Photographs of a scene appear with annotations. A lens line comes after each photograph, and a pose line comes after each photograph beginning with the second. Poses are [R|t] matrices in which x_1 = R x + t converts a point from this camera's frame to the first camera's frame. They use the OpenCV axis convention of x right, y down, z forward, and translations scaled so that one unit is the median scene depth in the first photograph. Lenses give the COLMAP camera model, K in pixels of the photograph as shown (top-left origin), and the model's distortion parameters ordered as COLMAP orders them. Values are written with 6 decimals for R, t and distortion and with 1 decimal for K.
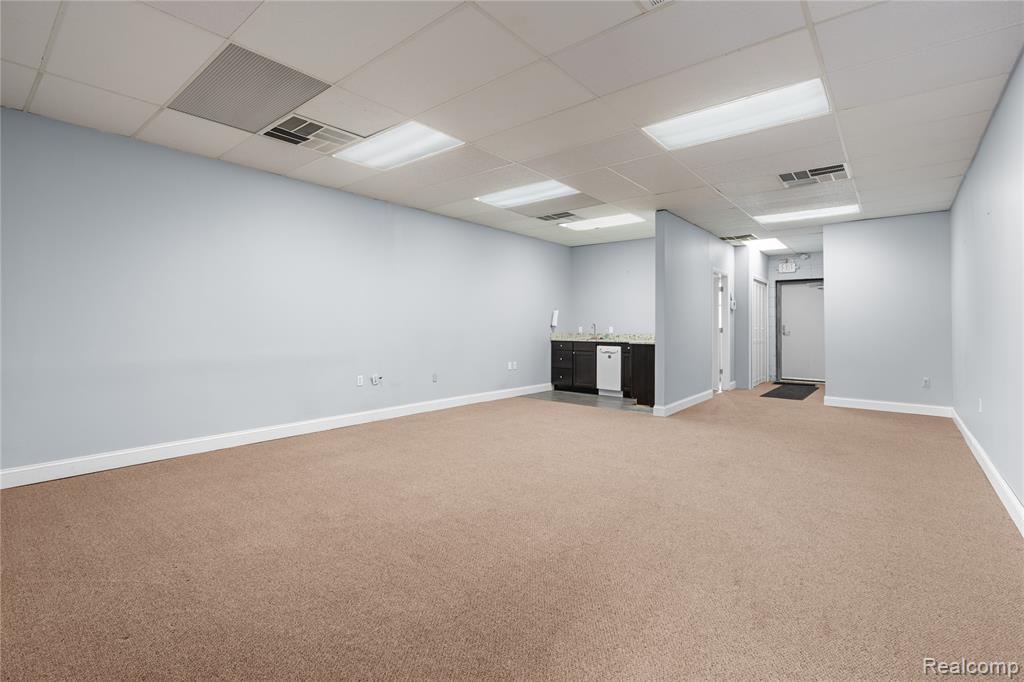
lens RADIAL K [[463.0, 0, 512.7], [0, 463.0, 334.5], [0, 0, 1]] dist [0.003173, 0.000020]
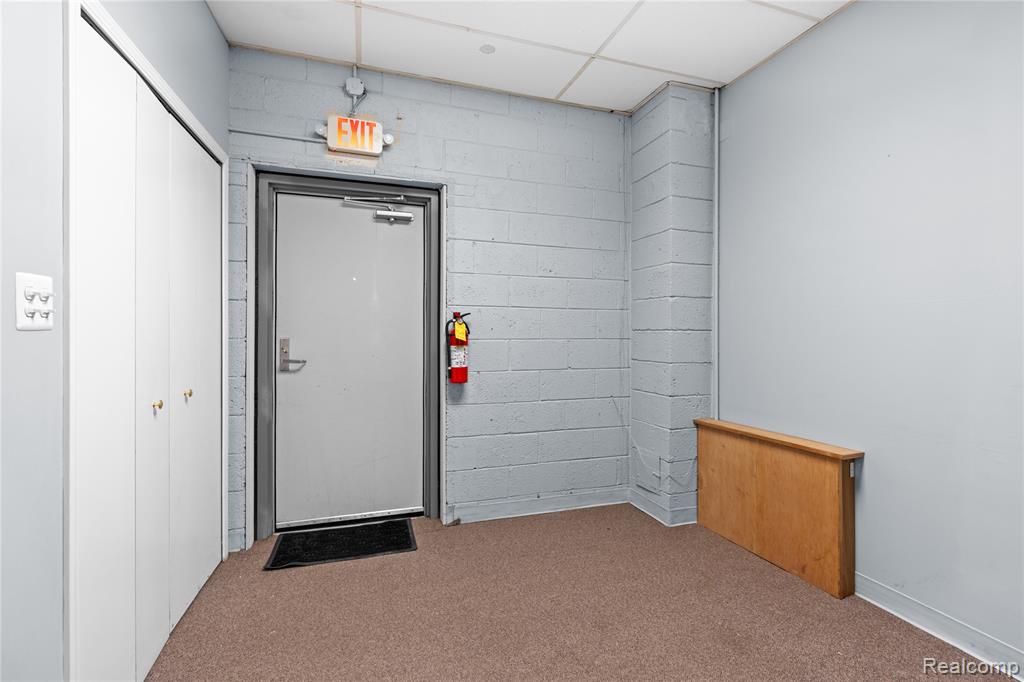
lens RADIAL K [[463.0, 0, 513.3], [0, 463.0, 336.5], [0, 0, 1]] dist [0.003173, 0.000020]
pose [[0.536410, 0.005685, 0.843938, 0.420979], [-0.004469, 0.999982, -0.003895, -0.021963], [-0.843946, -0.001682, 0.536426, 0.733474]]
